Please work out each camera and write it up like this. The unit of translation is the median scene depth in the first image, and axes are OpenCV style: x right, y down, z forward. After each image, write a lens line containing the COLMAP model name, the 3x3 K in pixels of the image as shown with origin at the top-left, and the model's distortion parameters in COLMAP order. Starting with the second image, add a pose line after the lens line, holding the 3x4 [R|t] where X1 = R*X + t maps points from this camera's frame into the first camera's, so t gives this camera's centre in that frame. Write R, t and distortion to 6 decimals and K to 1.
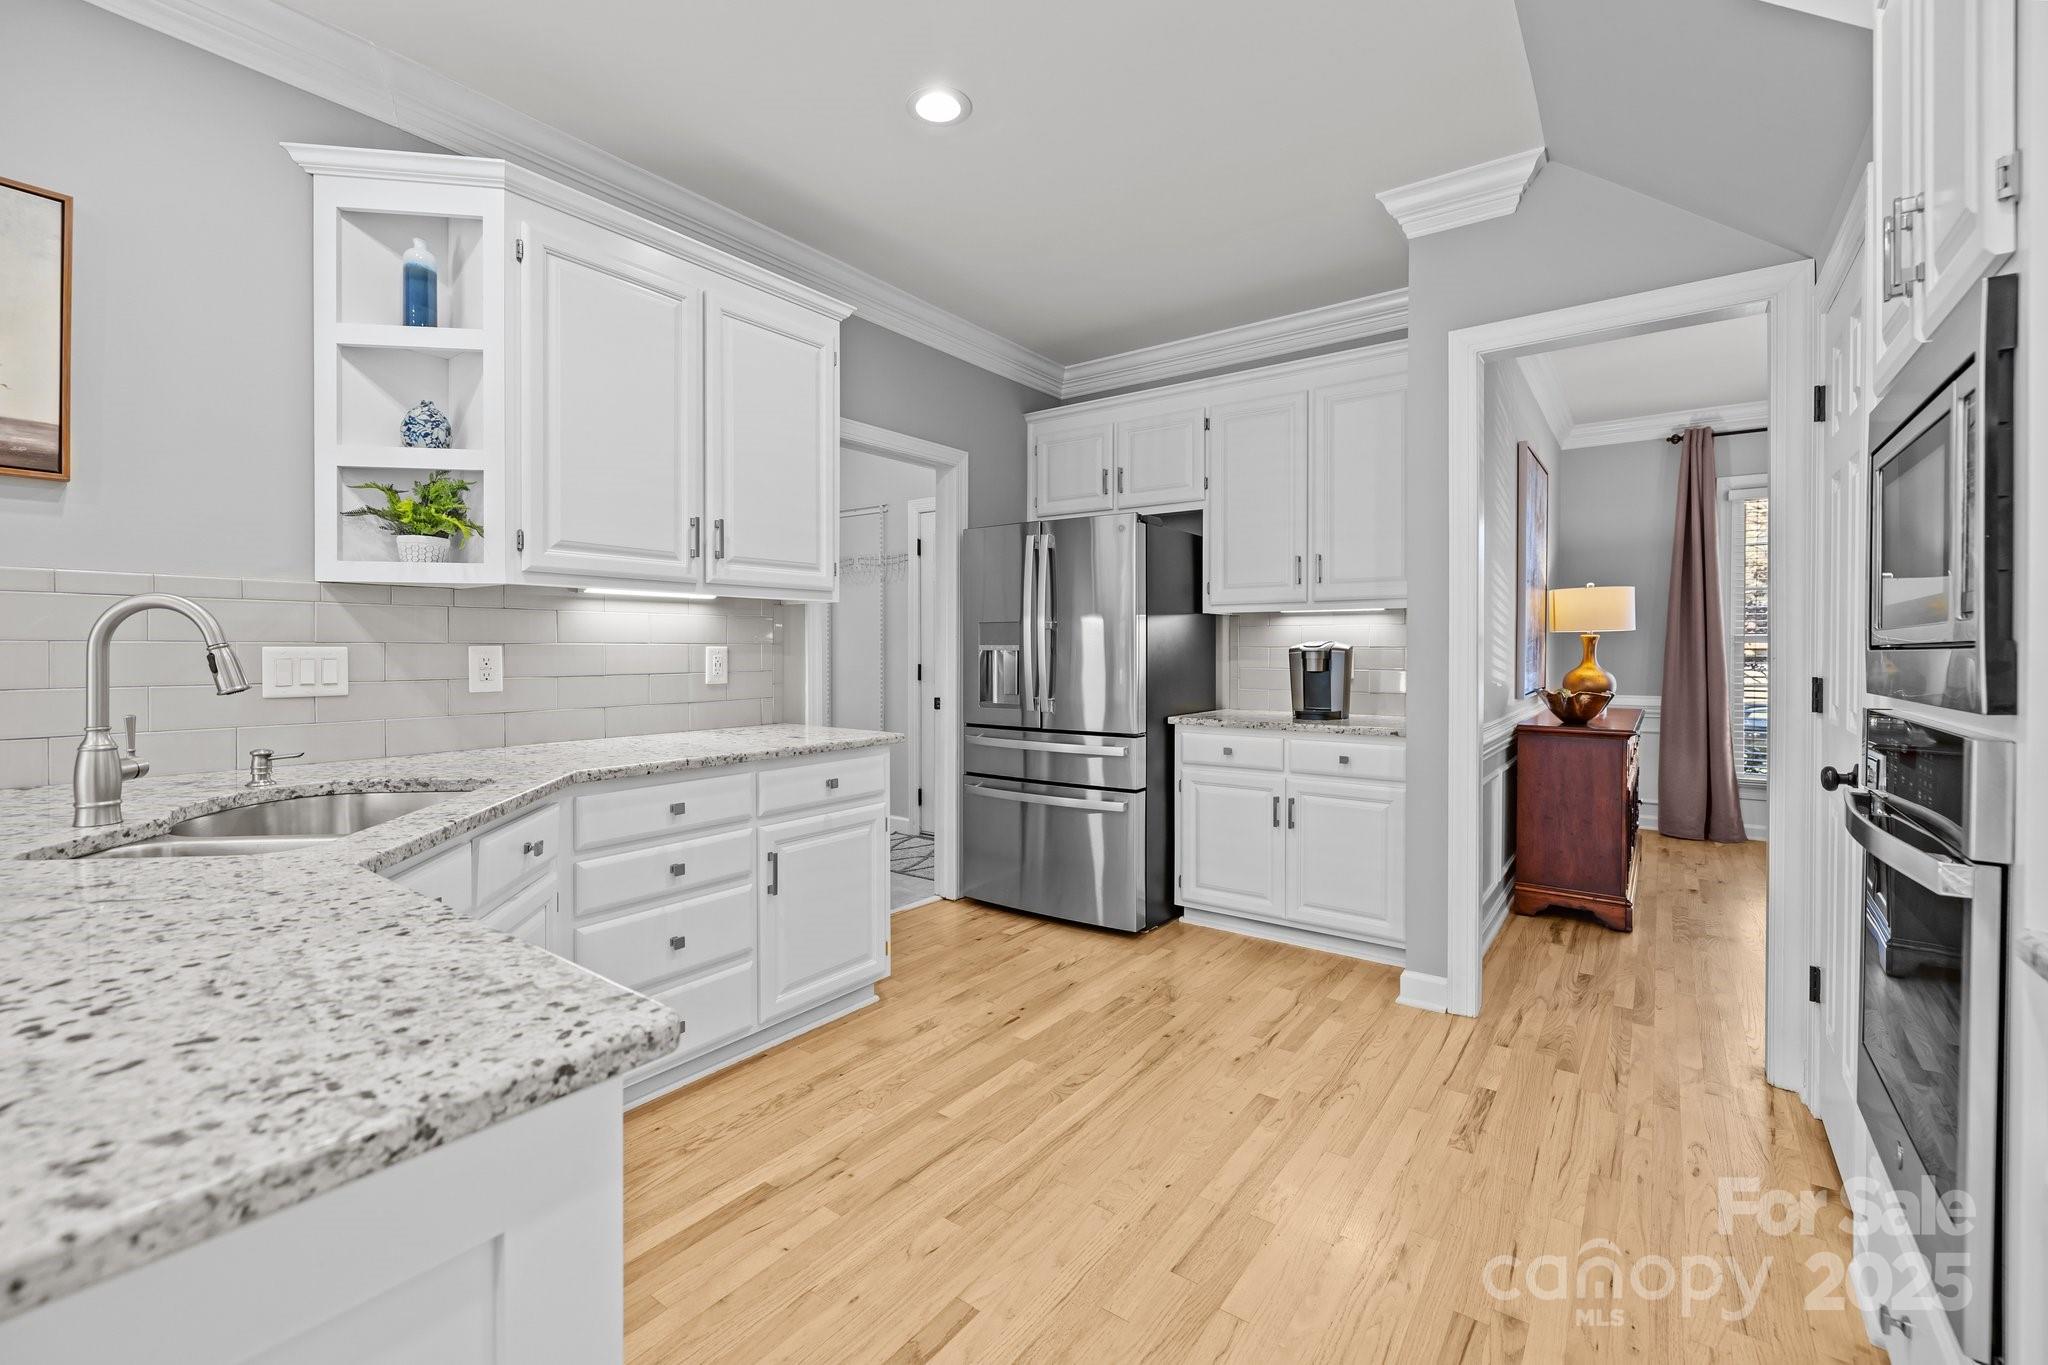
lens RADIAL K [[866.8, 0, 1008.7], [0, 866.8, 656.5], [0, 0, 1]] dist [0.004044, 0.001219]
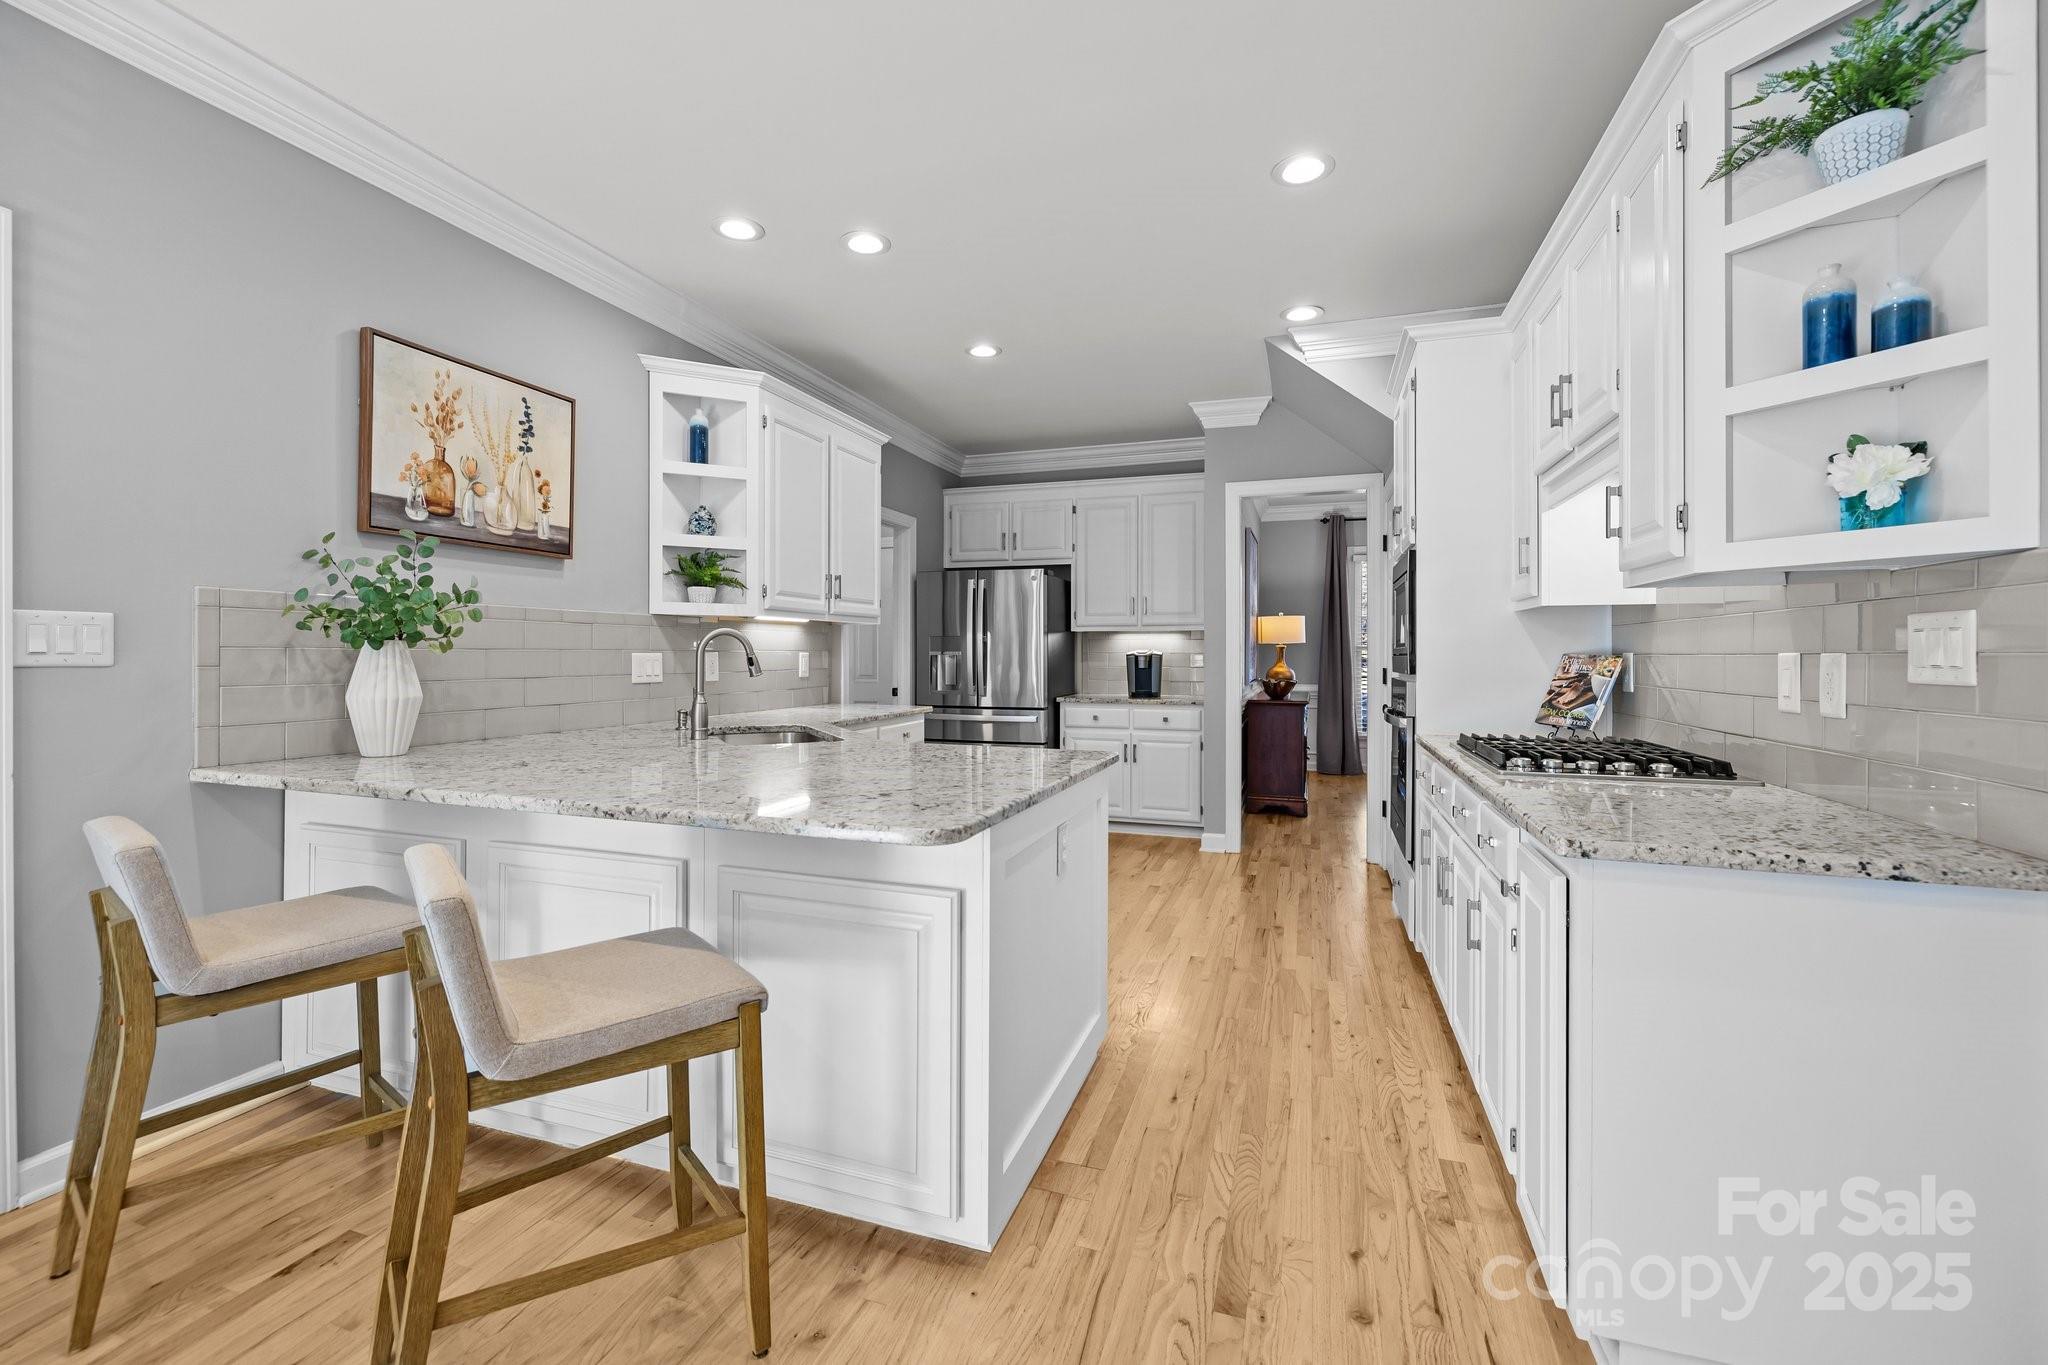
lens RADIAL K [[866.8, 0, 1010.8], [0, 866.8, 653.9], [0, 0, 1]] dist [0.004044, 0.001219]
pose [[0.951709, 0.001416, 0.306999, -0.454710], [0.000707, 0.999977, -0.006804, 0.001502], [-0.307001, 0.006692, 0.951686, -0.563809]]
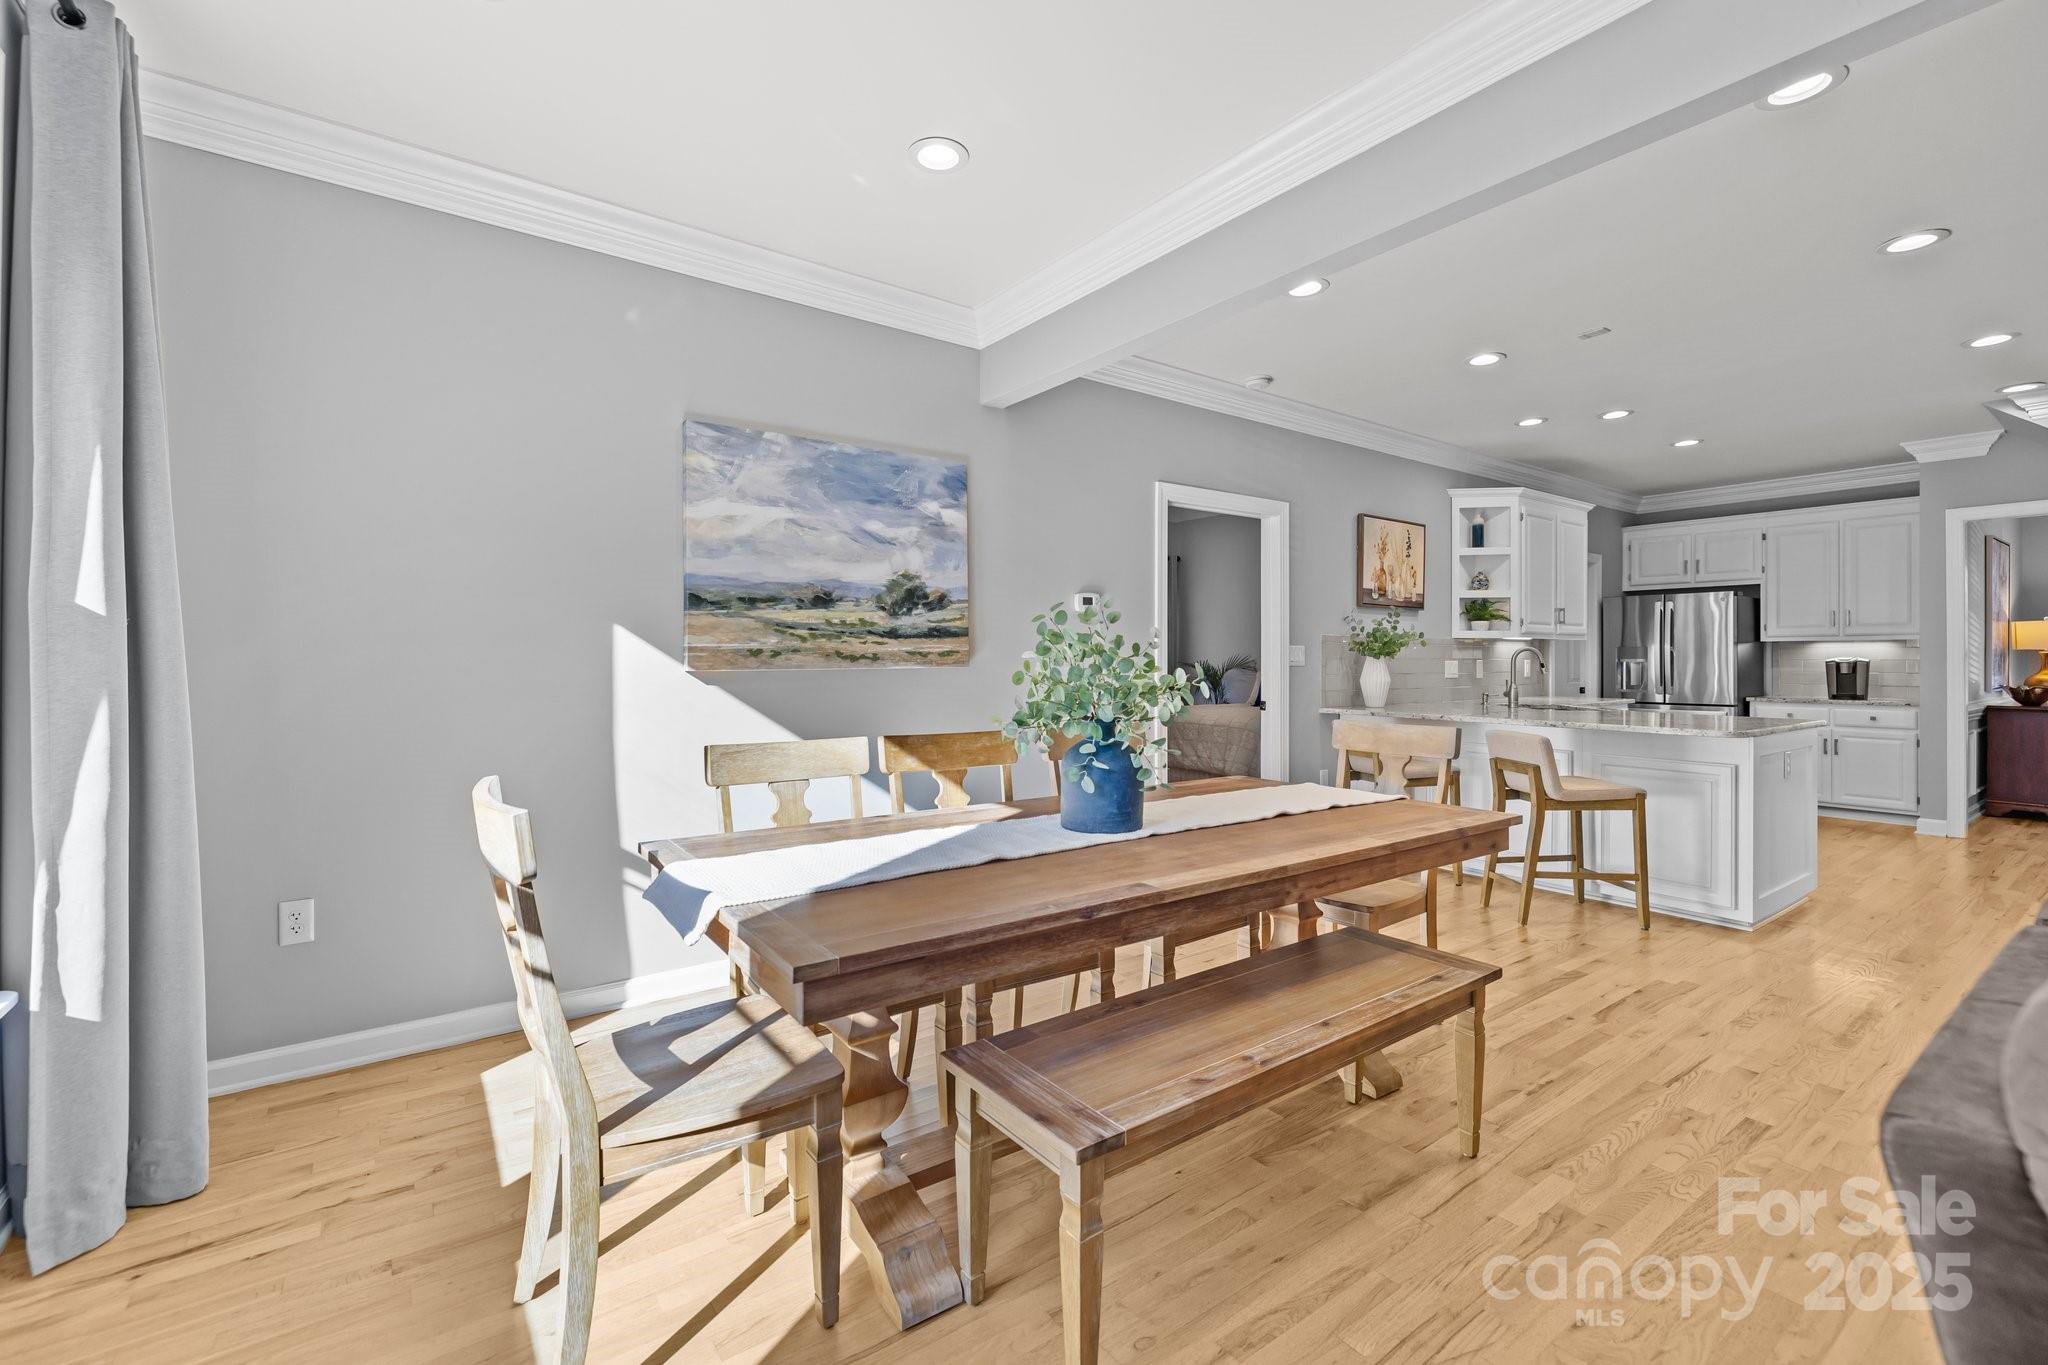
lens RADIAL K [[866.8, 0, 1021.2], [0, 866.8, 655.3], [0, 0, 1]] dist [0.004044, 0.001219]
pose [[0.956491, -0.000881, -0.291760, -0.931465], [-0.002601, 0.999930, -0.011547, 0.005104], [0.291750, 0.011804, 0.956422, -1.526863]]
